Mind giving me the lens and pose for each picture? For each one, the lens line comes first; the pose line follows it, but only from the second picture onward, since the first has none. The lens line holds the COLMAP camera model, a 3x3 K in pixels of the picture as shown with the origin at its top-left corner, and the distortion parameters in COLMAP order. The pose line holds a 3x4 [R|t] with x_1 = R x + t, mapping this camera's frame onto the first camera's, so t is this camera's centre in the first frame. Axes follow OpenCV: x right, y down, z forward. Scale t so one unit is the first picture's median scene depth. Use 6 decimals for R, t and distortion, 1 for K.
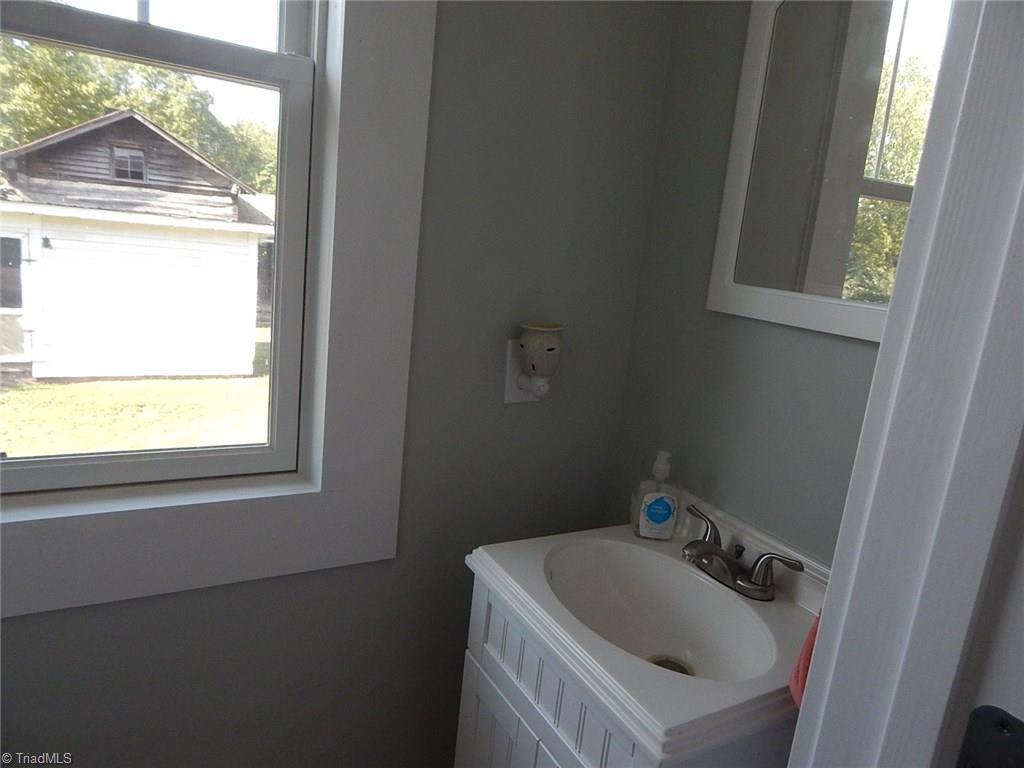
lens RADIAL K [[673.6, 0, 512.1], [0, 673.6, 382.3], [0, 0, 1]] dist [0.004975, -0.001847]
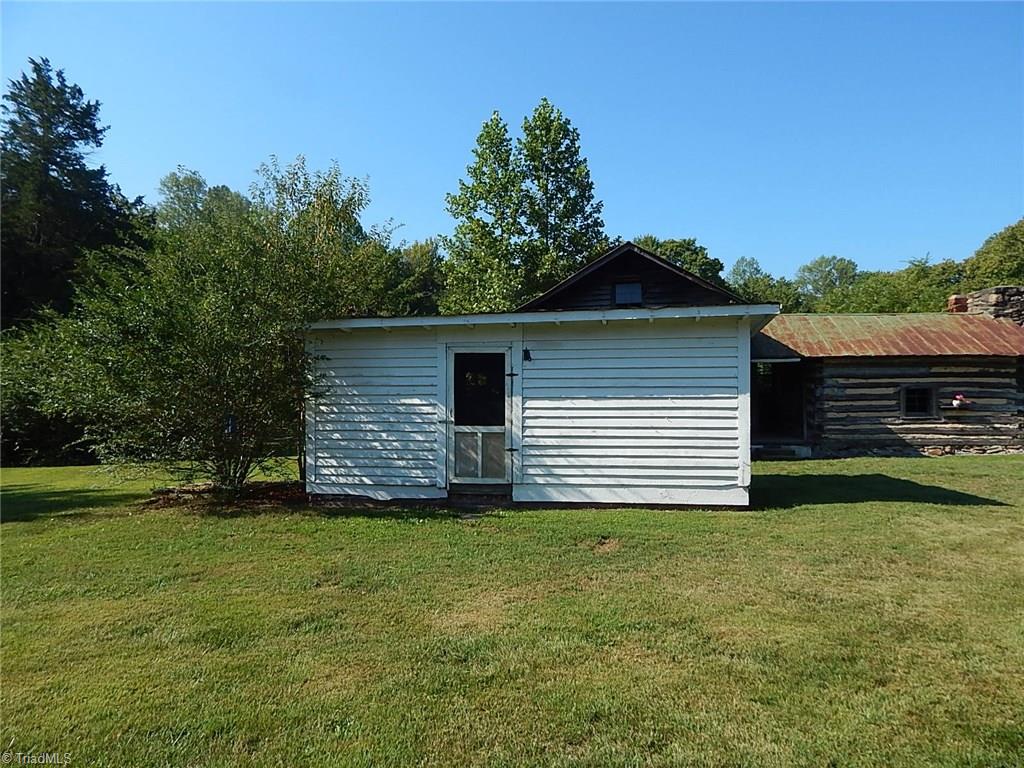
lens RADIAL K [[673.6, 0, 512.1], [0, 673.6, 382.3], [0, 0, 1]] dist [0.004975, -0.001847]
pose [[0.749472, -0.103155, -0.653950, -0.092505], [-0.047592, 0.976836, -0.208631, 0.026090], [0.660324, 0.187485, 0.727202, 0.301381]]
